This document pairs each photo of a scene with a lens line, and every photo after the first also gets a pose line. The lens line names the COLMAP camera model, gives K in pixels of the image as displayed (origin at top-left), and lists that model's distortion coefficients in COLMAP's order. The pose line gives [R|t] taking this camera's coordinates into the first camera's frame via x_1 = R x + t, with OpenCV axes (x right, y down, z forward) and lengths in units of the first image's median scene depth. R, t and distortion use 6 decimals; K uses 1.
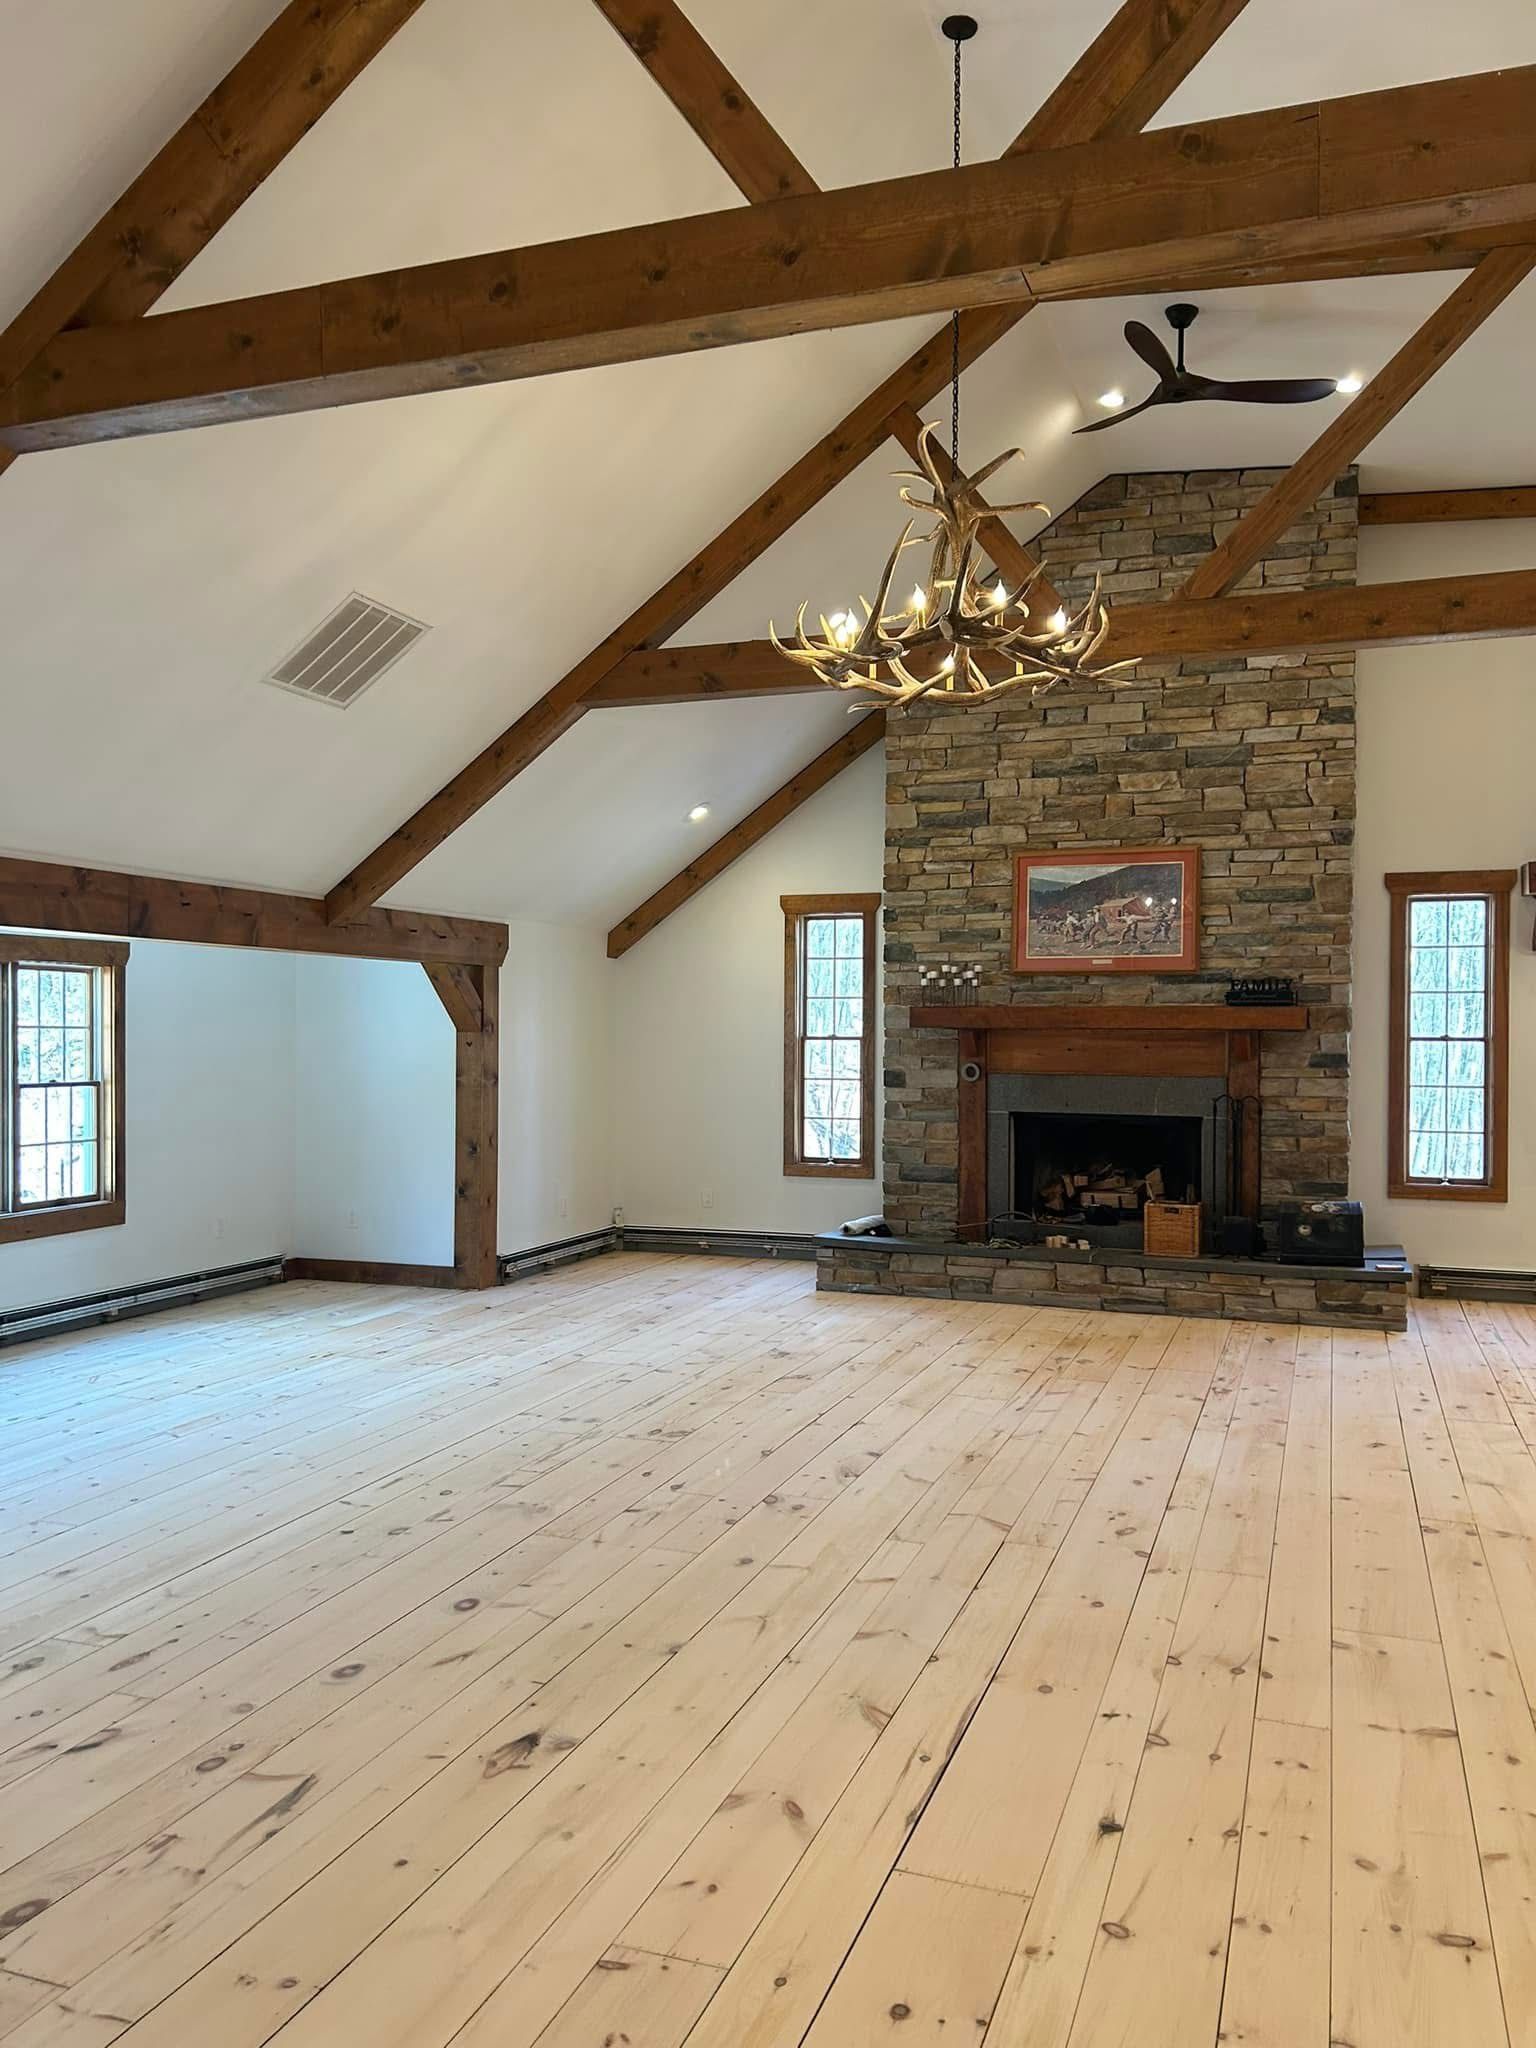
lens RADIAL K [[1543.2, 0, 770.2], [0, 1543.2, 1054.8], [0, 0, 1]] dist [0.056950, -0.078756]
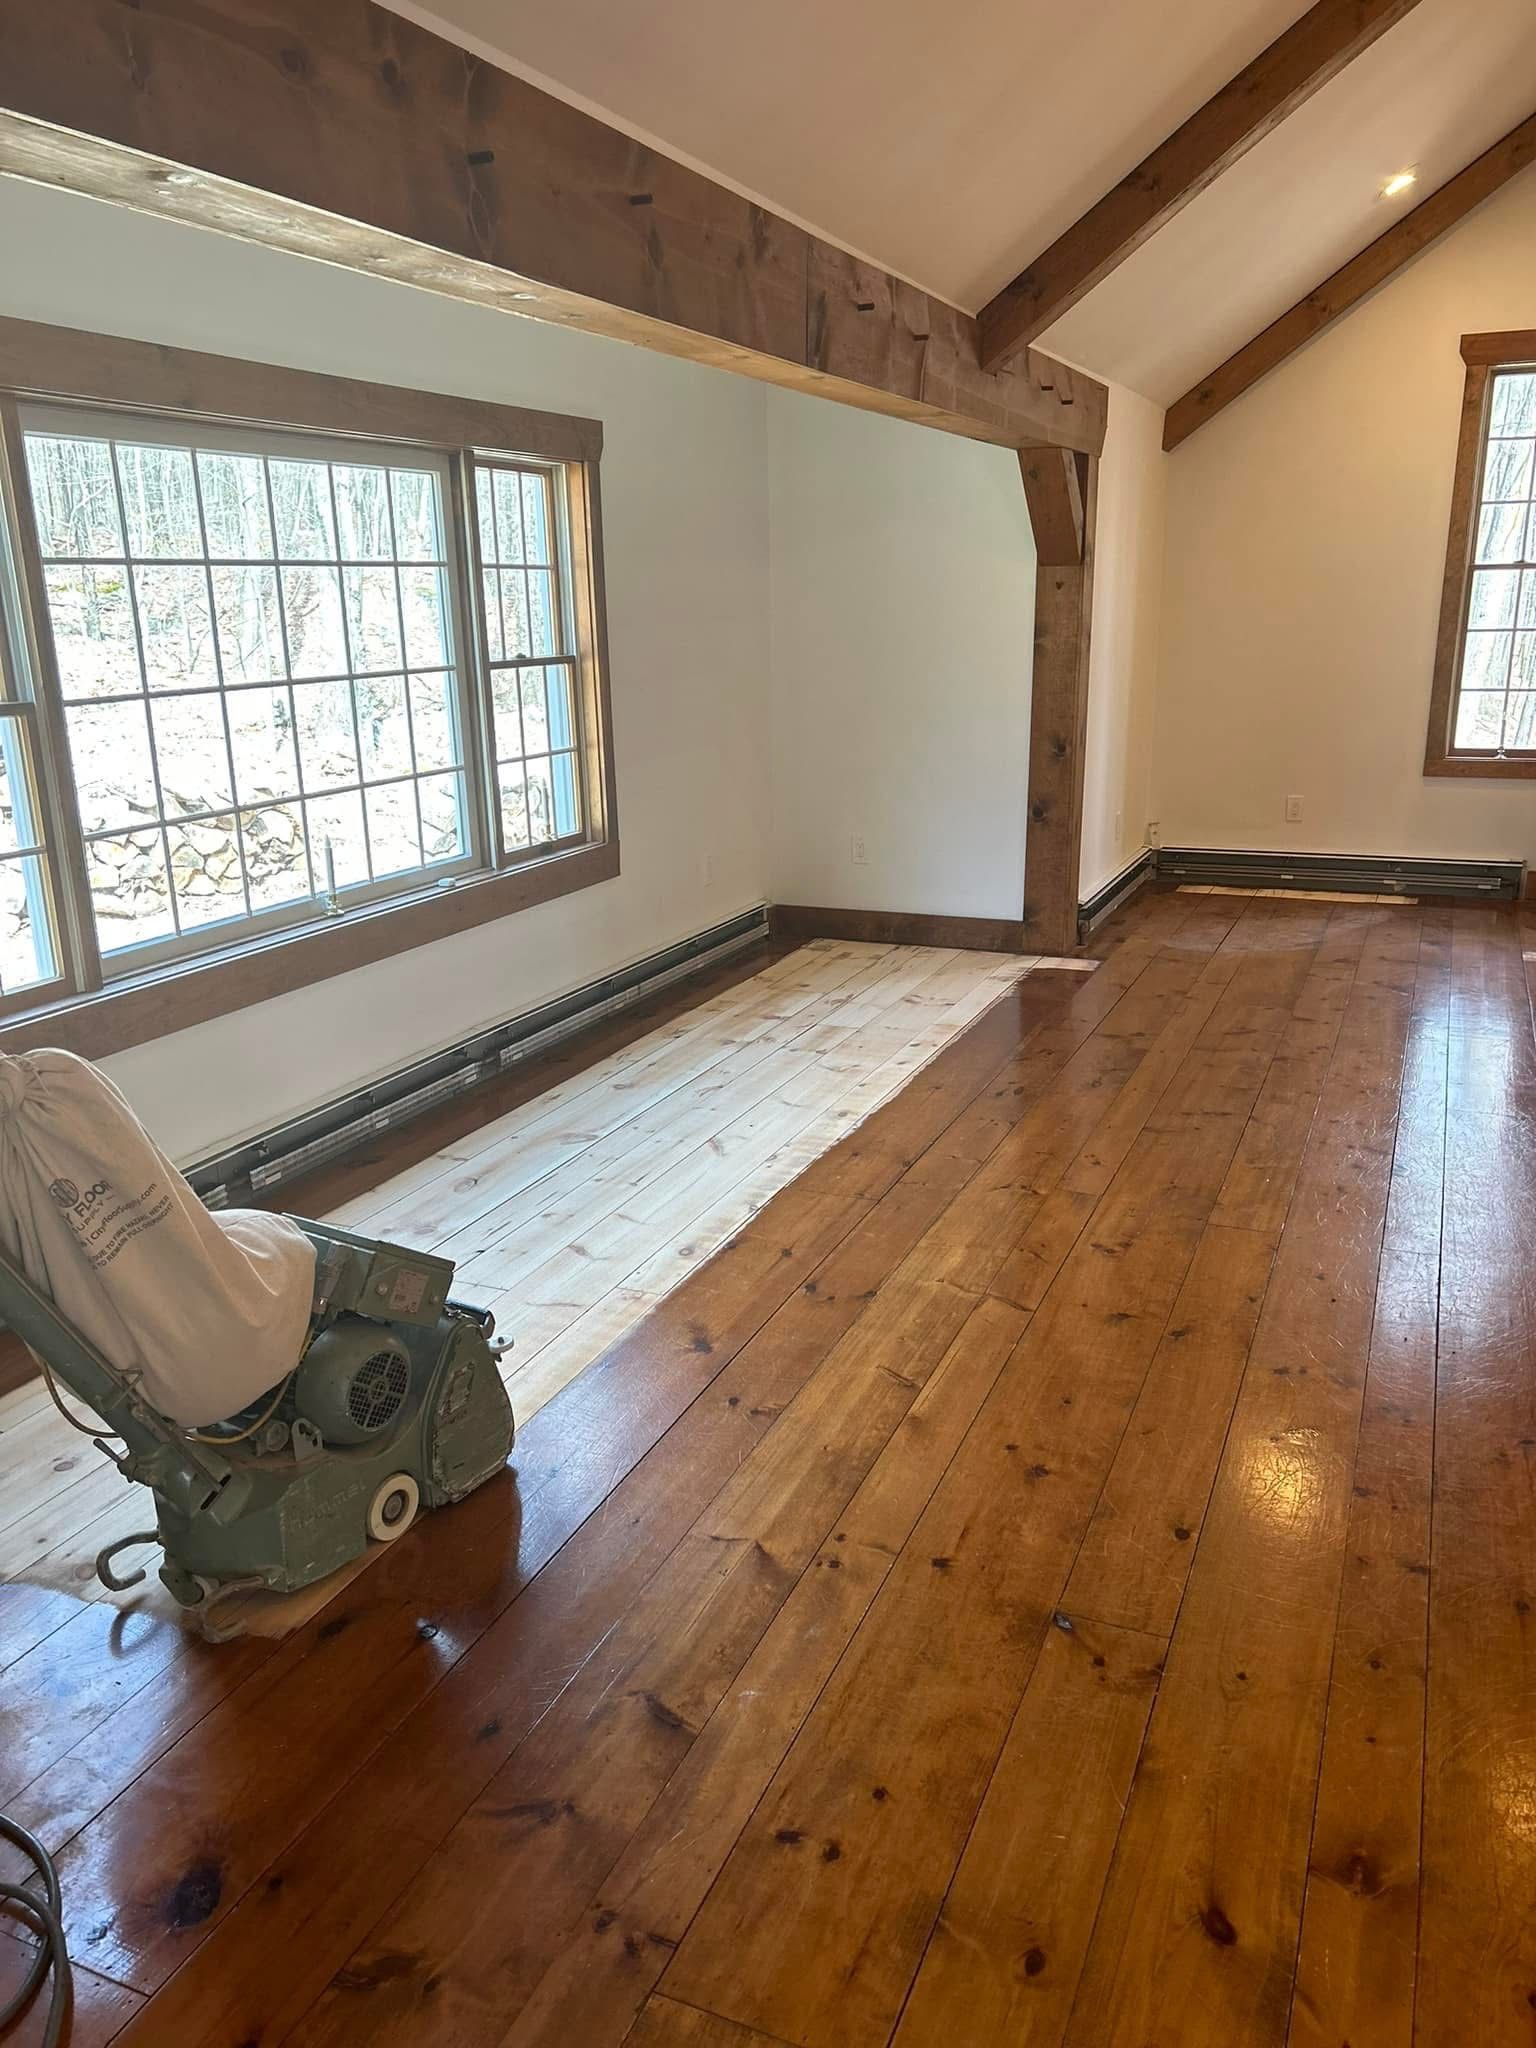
lens RADIAL K [[1594.6, 0, 734.0], [0, 1594.6, 1093.6], [0, 0, 1]] dist [-0.000524, 0.002516]
pose [[0.997666, -0.005540, -0.068055, -0.284577], [0.024663, 0.958652, 0.283512, 0.004744], [0.063670, -0.284528, 0.956551, 0.287822]]
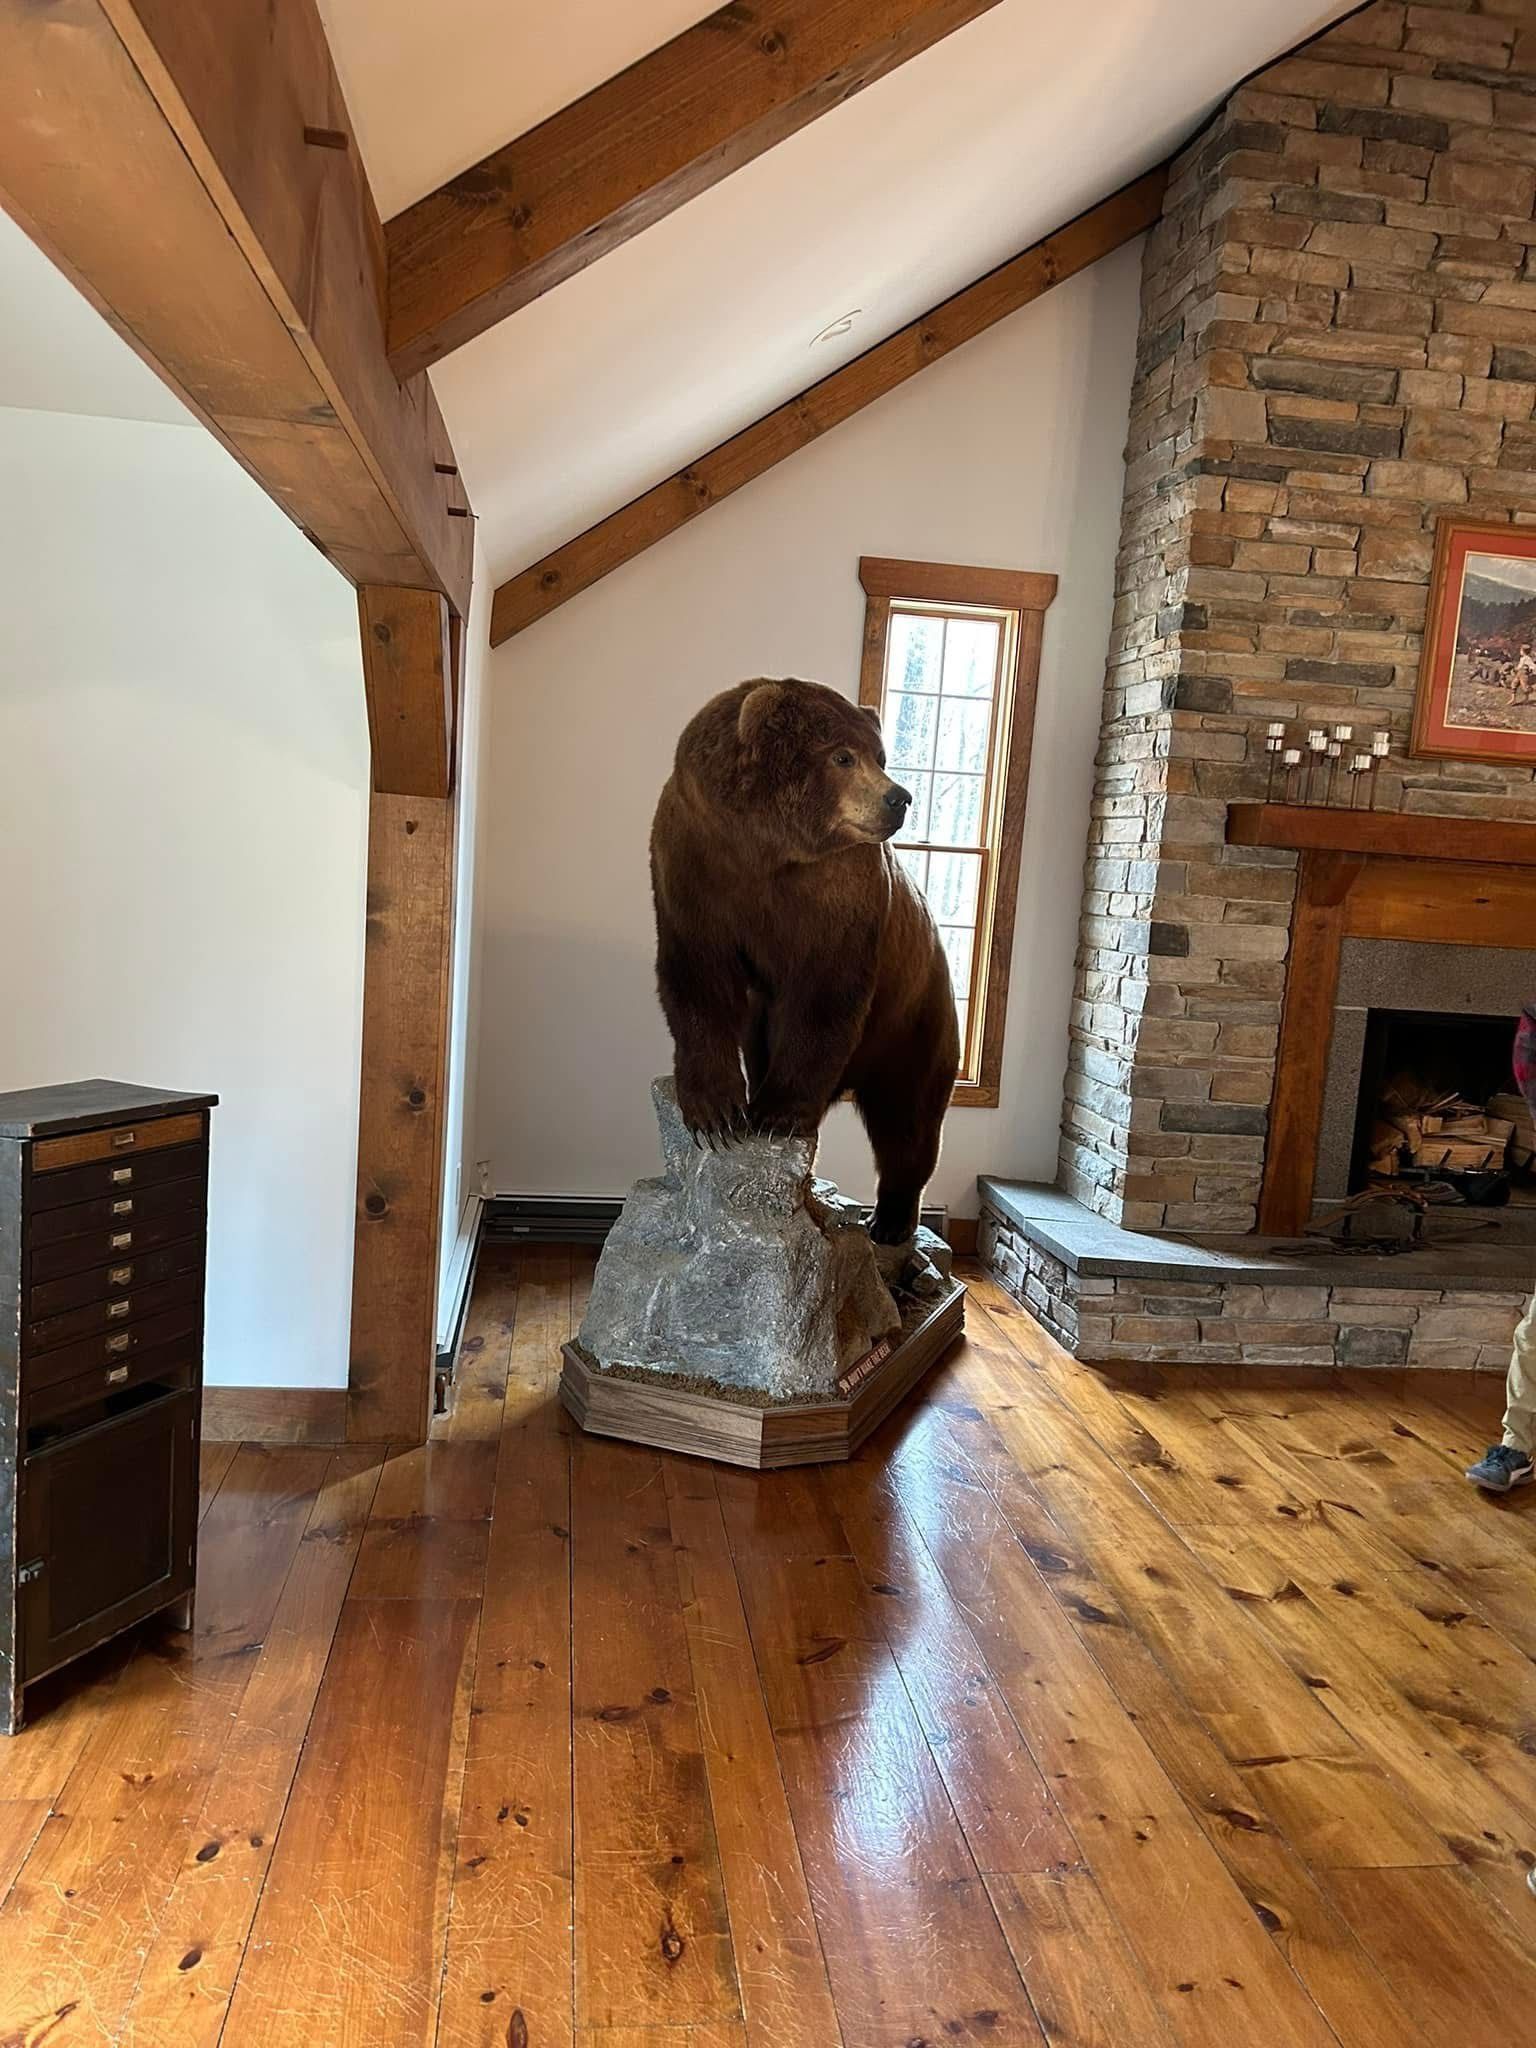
lens RADIAL K [[1543.2, 0, 770.2], [0, 1543.2, 1054.8], [0, 0, 1]] dist [0.056950, -0.078756]
pose [[0.881948, -0.008749, 0.471266, -0.294673], [-0.058903, 0.989944, 0.128612, -0.005380], [-0.467652, -0.141188, 0.872564, 0.615008]]
